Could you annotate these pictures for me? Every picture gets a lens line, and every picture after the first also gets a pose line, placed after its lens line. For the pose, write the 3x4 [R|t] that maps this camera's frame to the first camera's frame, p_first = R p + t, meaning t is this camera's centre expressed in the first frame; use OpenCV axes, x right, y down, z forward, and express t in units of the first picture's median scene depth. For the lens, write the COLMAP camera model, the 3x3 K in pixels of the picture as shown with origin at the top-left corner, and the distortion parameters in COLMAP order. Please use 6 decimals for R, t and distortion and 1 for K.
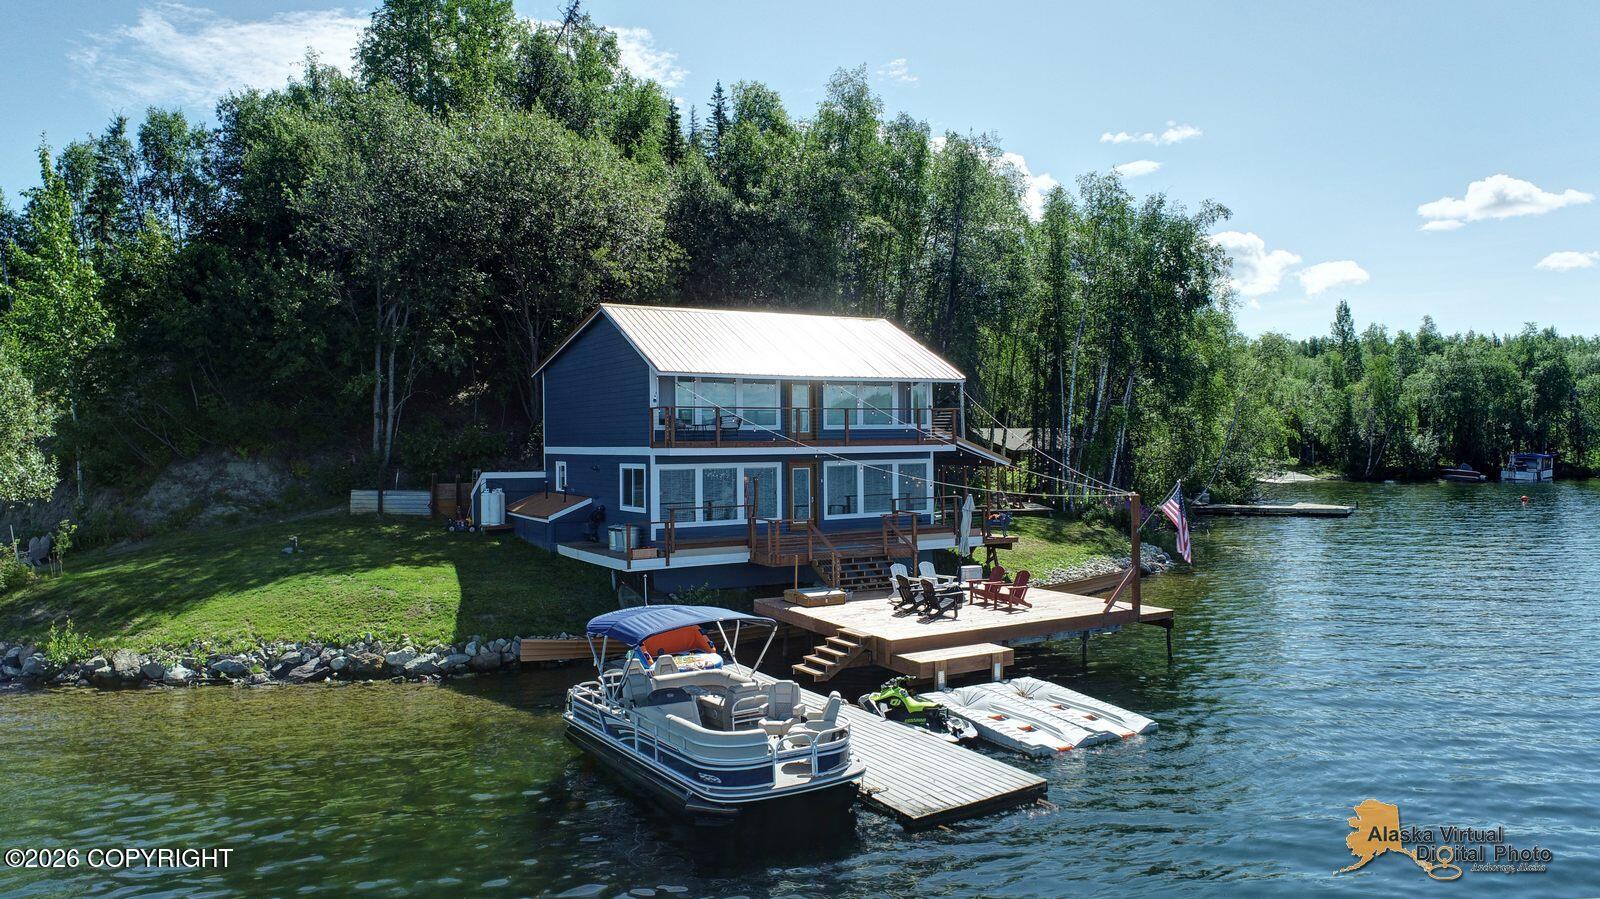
lens RADIAL K [[1088.1, 0, 800.0], [0, 1088.1, 449.5], [0, 0, 1]] dist [-0.018842, -0.004361]
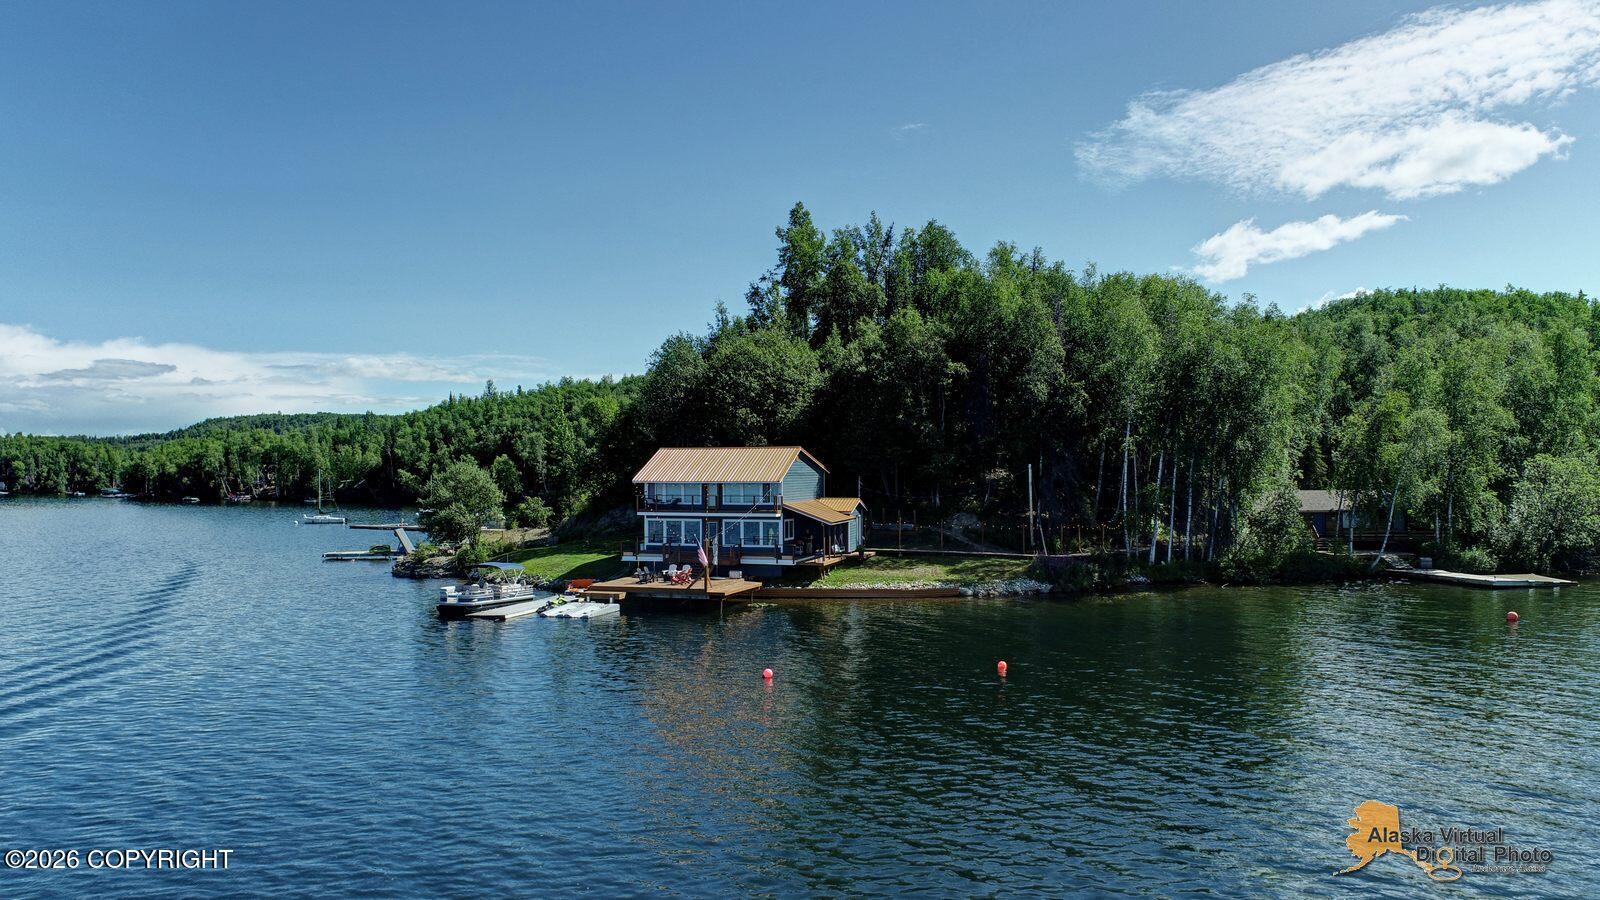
lens RADIAL K [[1088.1, 0, 800.0], [0, 1088.1, 450.0], [0, 0, 1]] dist [-0.018842, -0.004361]
pose [[0.634802, -0.009055, -0.772622, 1.604655], [-0.013573, 0.999646, -0.022867, -0.071807], [0.772556, 0.025003, 0.634455, -0.229128]]
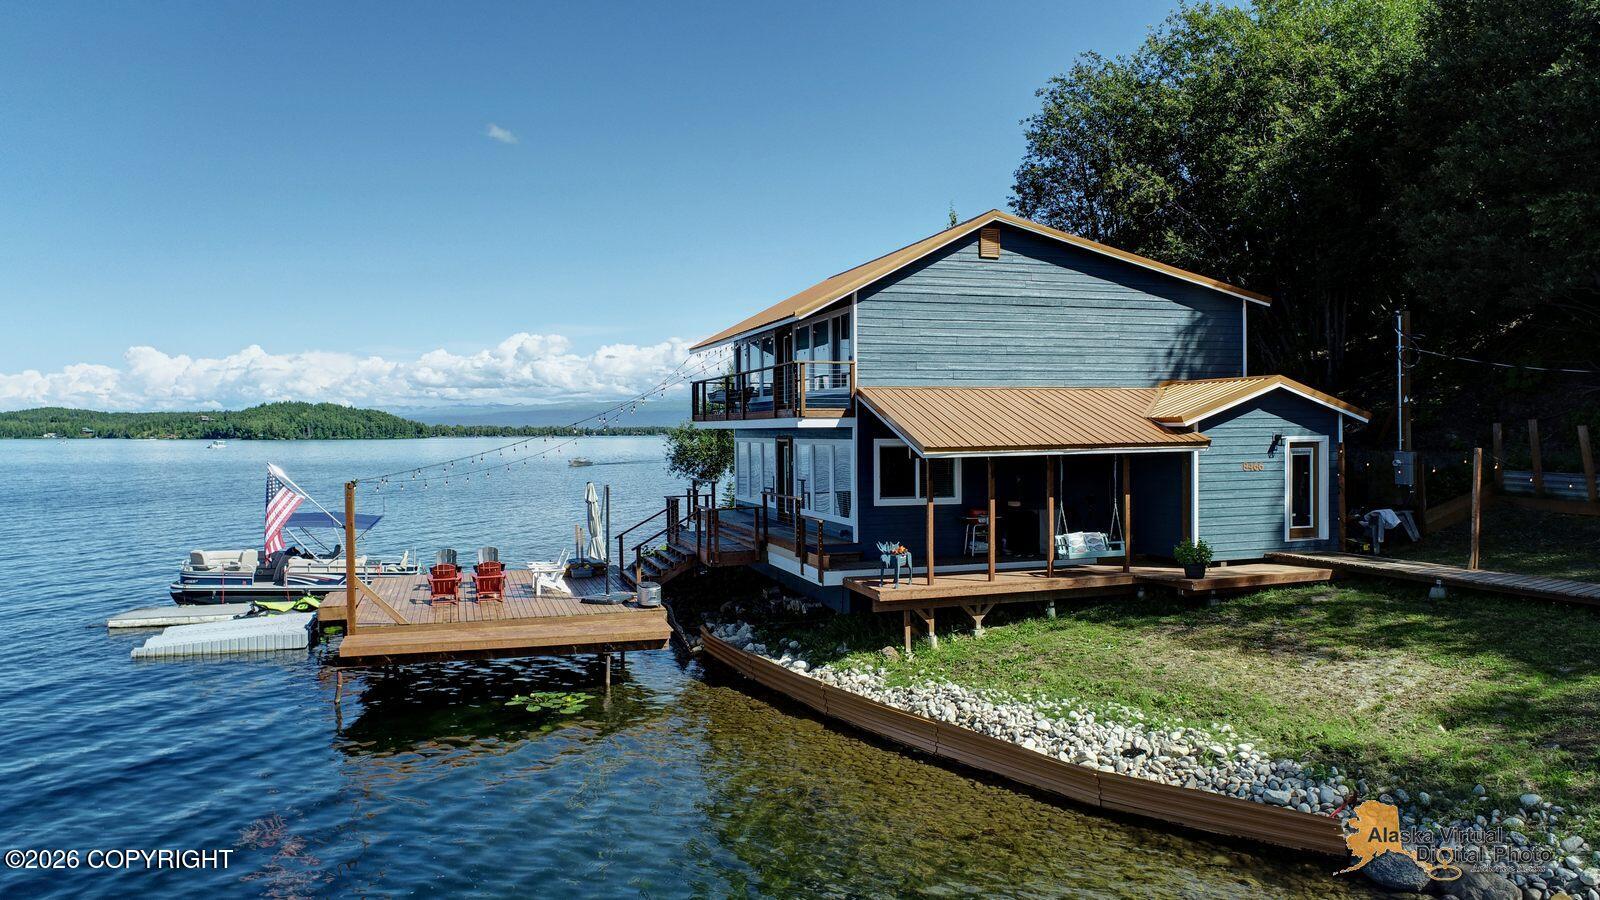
lens RADIAL K [[1088.1, 0, 800.0], [0, 1088.1, 450.0], [0, 0, 1]] dist [-0.018842, -0.004361]
pose [[-0.263073, 0.025249, -0.964445, 0.701672], [-0.005422, 0.999603, 0.027649, -0.002988], [0.964761, 0.012503, -0.262832, 1.083542]]
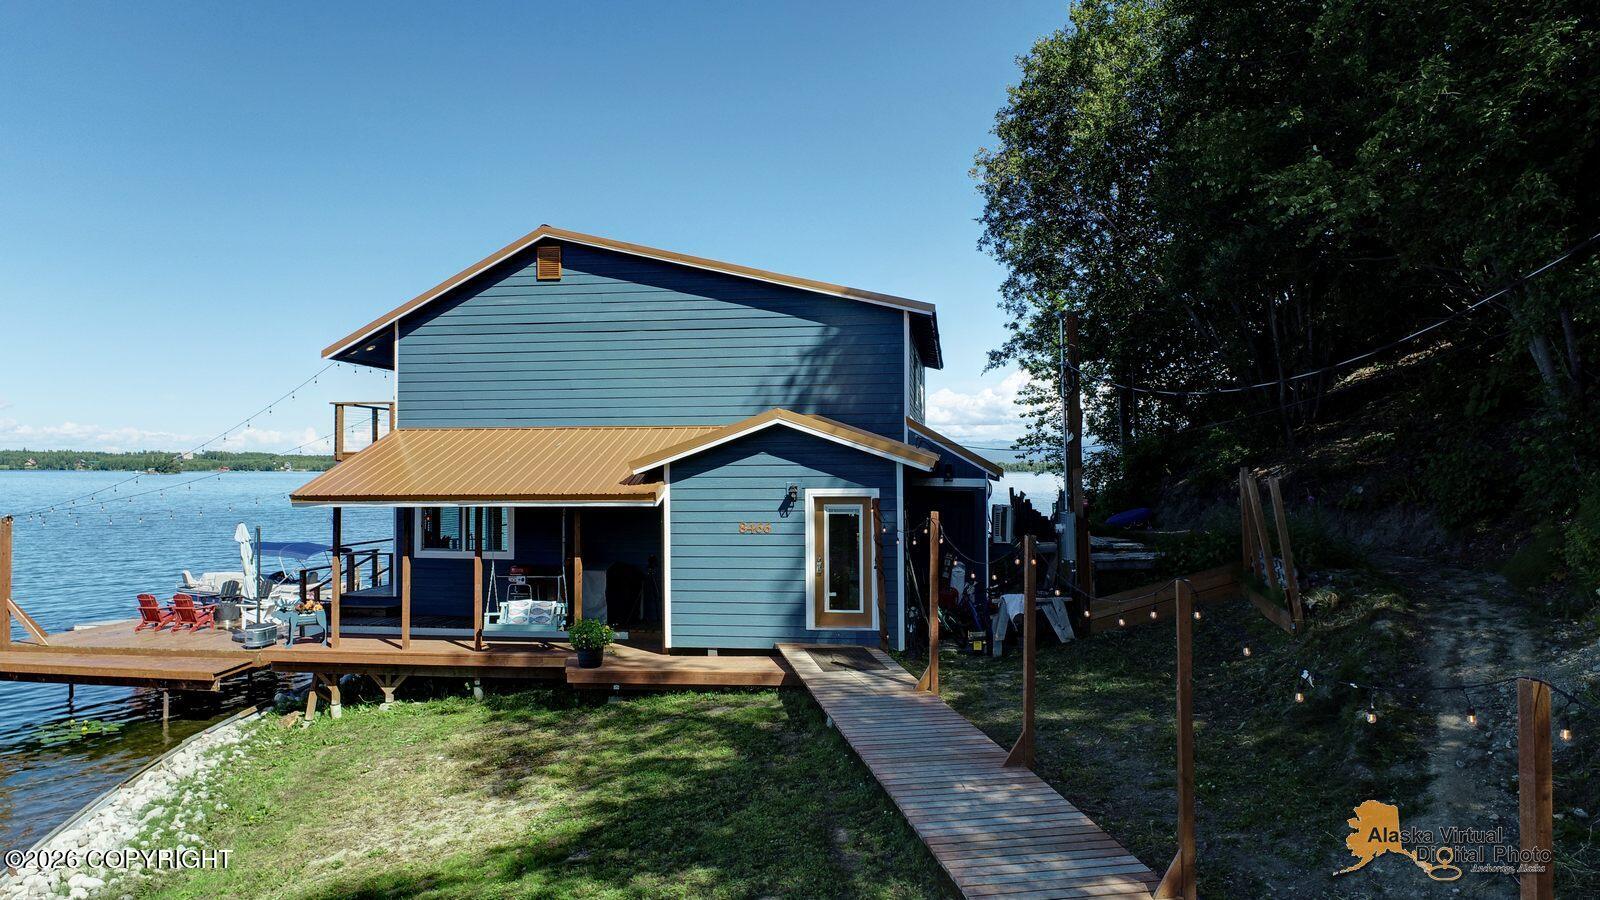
lens RADIAL K [[1104.5, 0, 800.0], [0, 1104.5, 450.0], [0, 0, 1]] dist [-0.005993, -0.000005]
pose [[-0.665971, -0.006829, -0.745946, 0.399590], [-0.006518, 0.999973, -0.003335, -0.009972], [0.745949, 0.002641, -0.665998, 1.485976]]
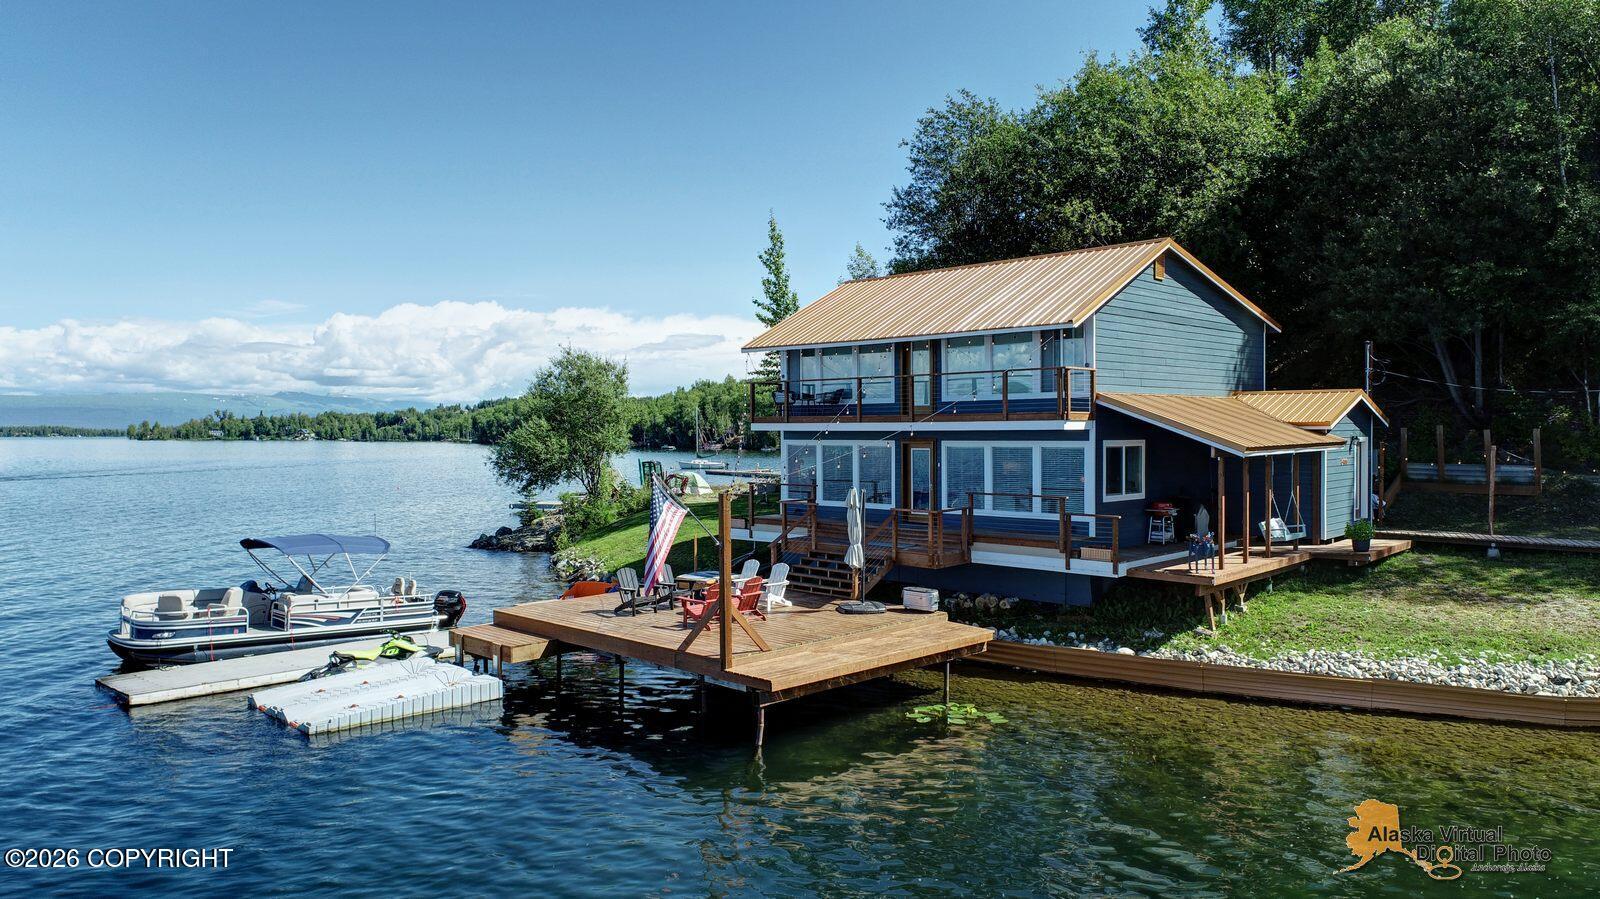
lens RADIAL K [[1088.1, 0, 800.0], [0, 1088.1, 449.5], [0, 0, 1]] dist [-0.018842, -0.004361]
pose [[0.224496, 0.024154, -0.974176, 0.703852], [-0.010763, 0.999693, 0.022306, 0.000226], [0.974416, 0.005477, 0.224687, 0.641029]]
